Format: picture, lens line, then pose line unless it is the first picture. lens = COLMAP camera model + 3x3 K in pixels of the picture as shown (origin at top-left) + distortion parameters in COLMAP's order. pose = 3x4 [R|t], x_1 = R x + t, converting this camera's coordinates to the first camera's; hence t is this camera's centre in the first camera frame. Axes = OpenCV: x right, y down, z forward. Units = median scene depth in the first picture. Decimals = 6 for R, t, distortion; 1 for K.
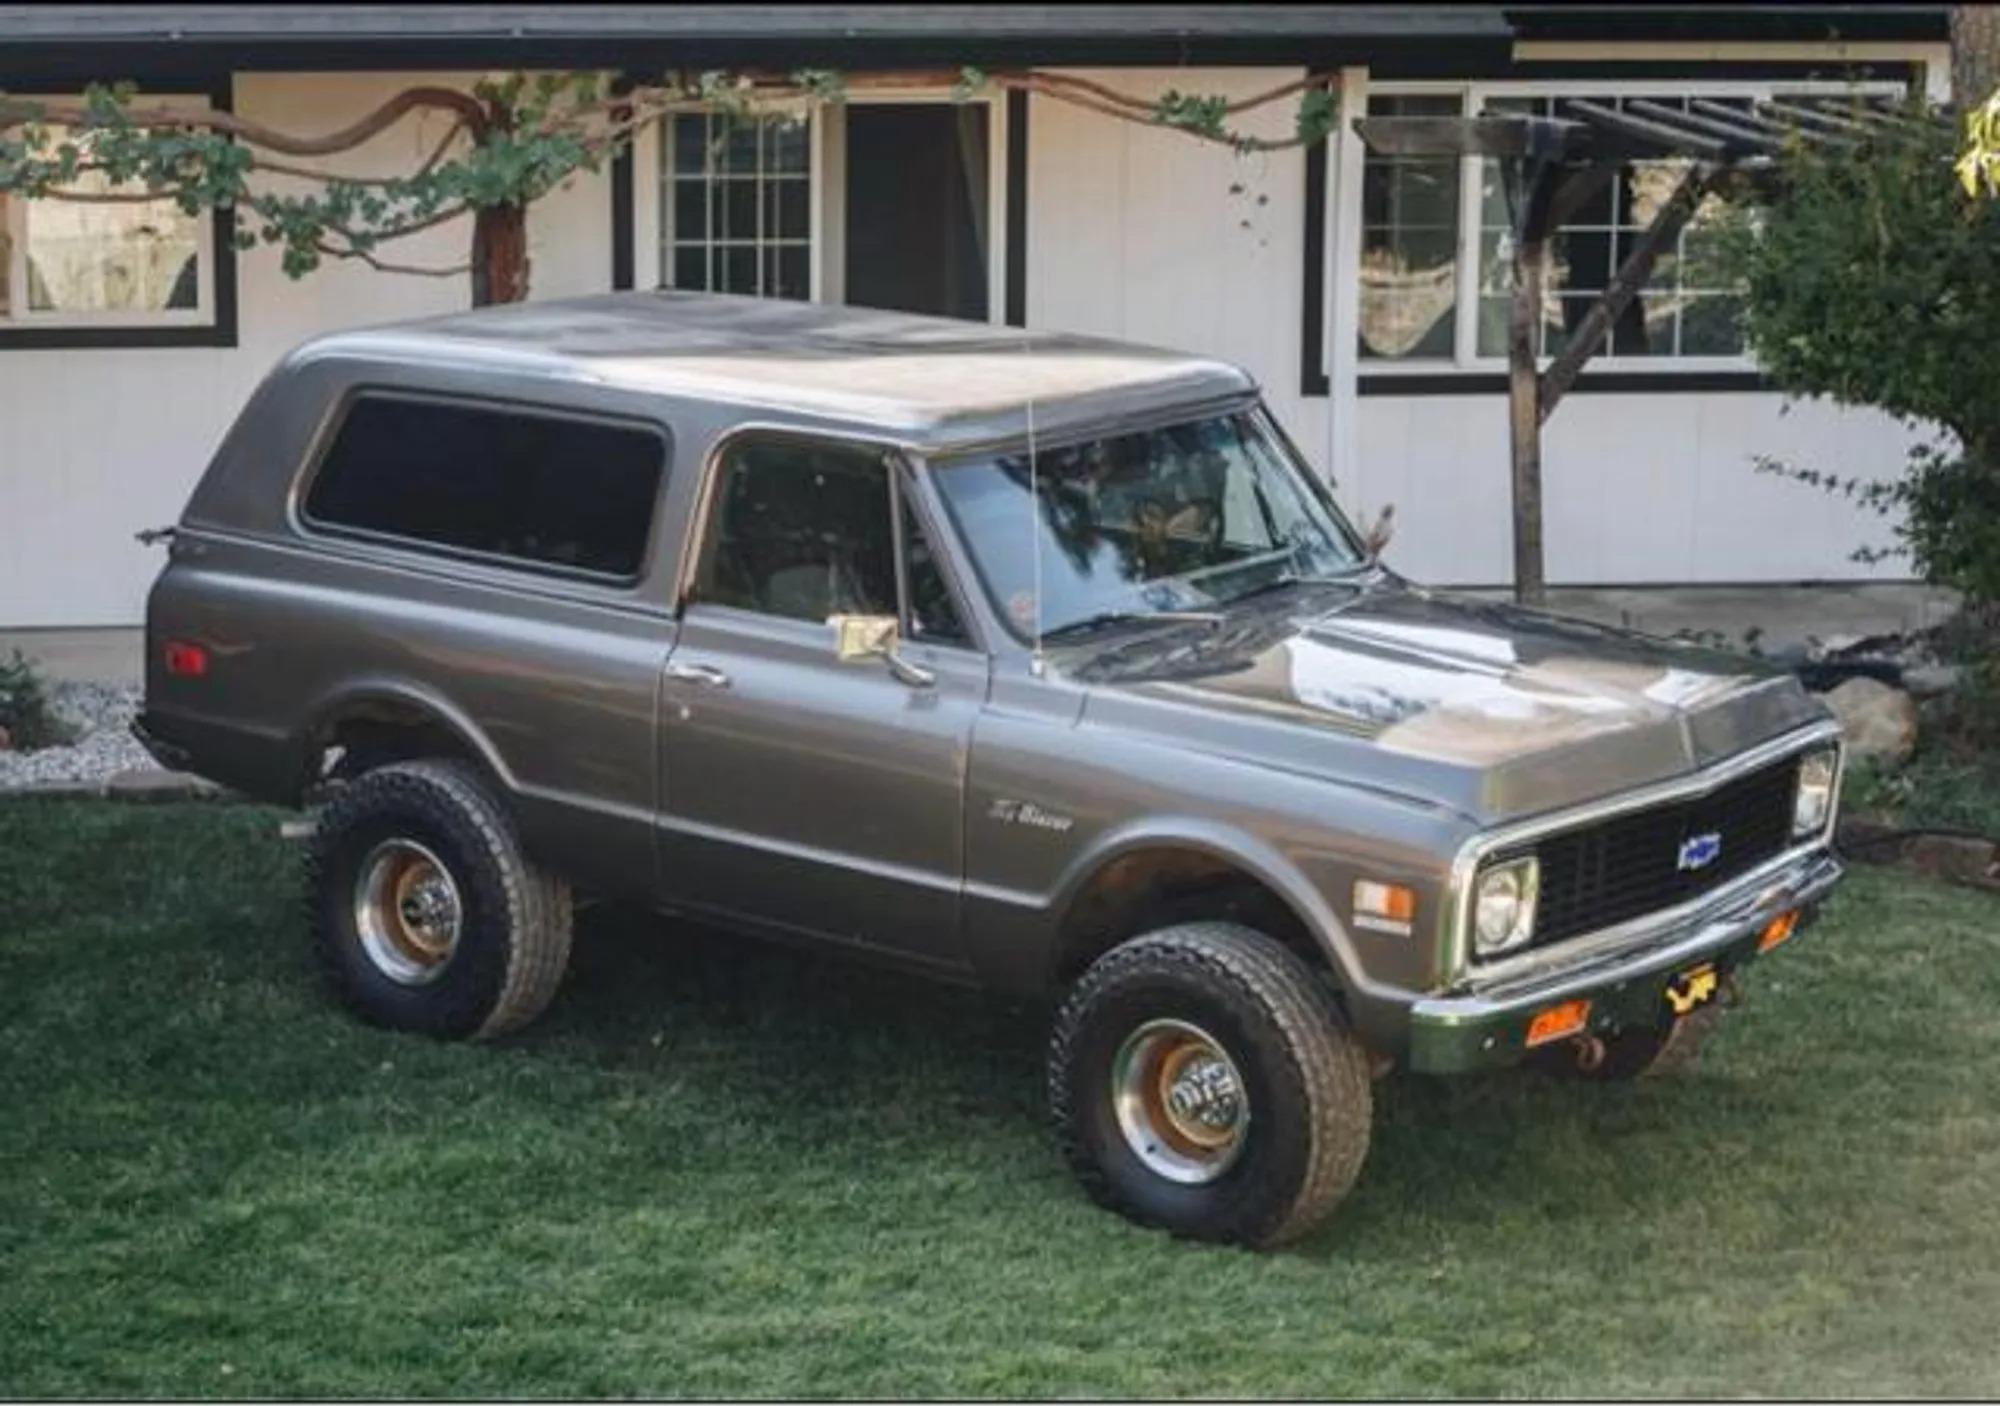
lens RADIAL K [[3223.0, 0, 1001.1], [0, 3223.0, 698.6], [0, 0, 1]] dist [-0.075690, 0.000000]
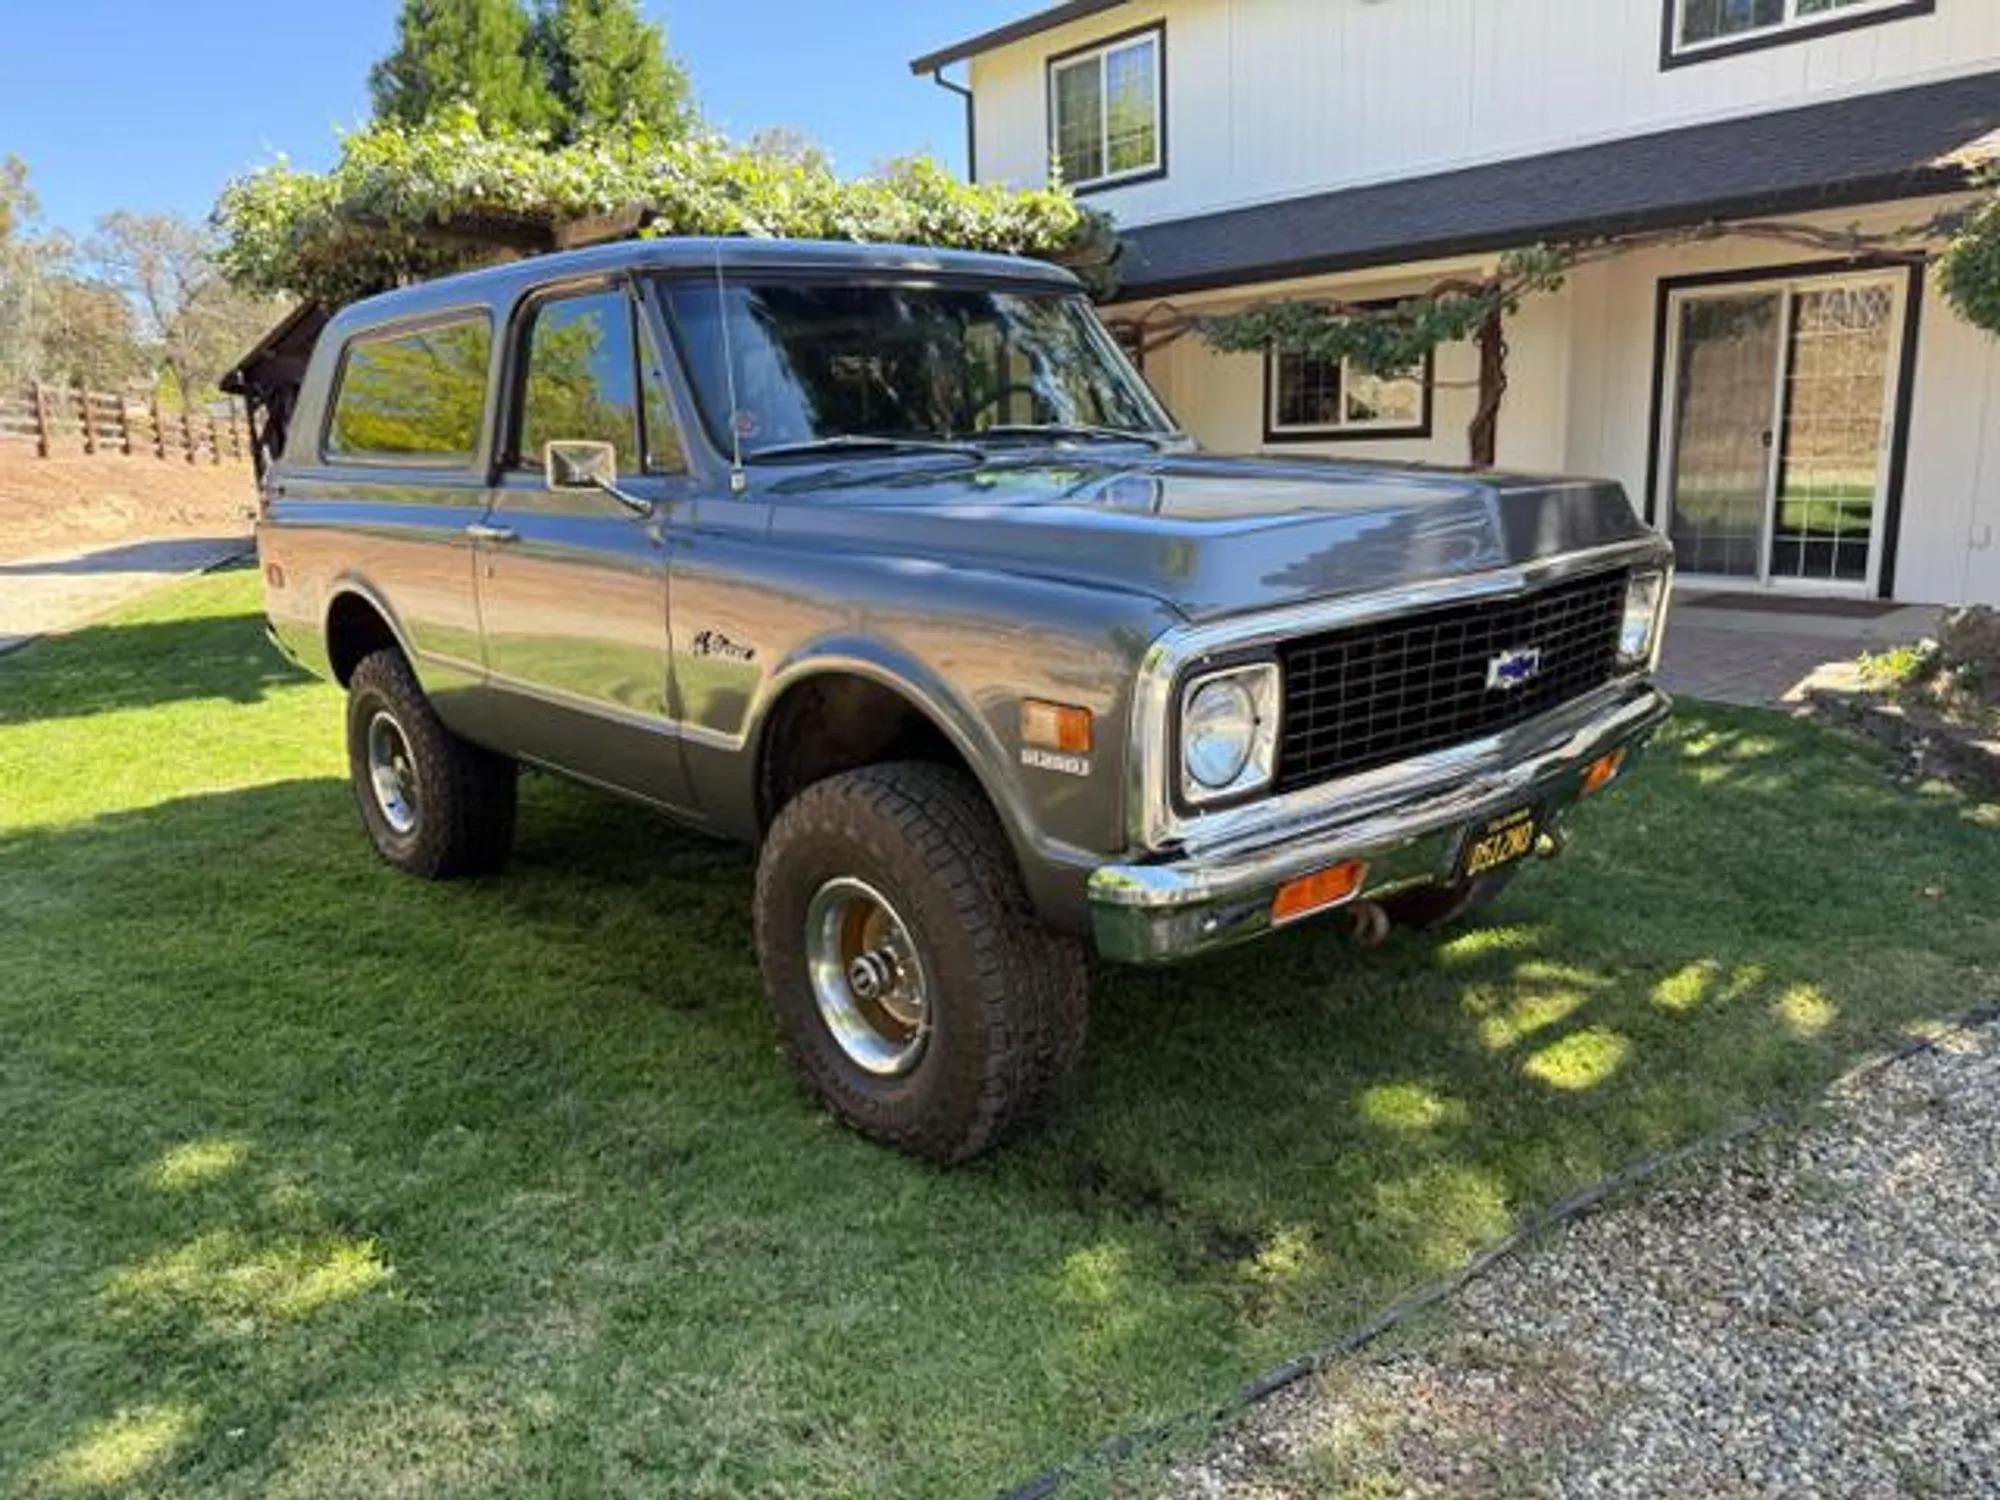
lens RADIAL K [[1467.3, 0, 999.2], [0, 1467.3, 743.8], [0, 0, 1]] dist [0.016910, -0.019962]
pose [[0.992944, -0.017479, -0.117292, 0.142956], [0.022452, 0.998898, 0.041208, 0.052024], [0.116442, -0.043550, 0.992242, 0.668638]]
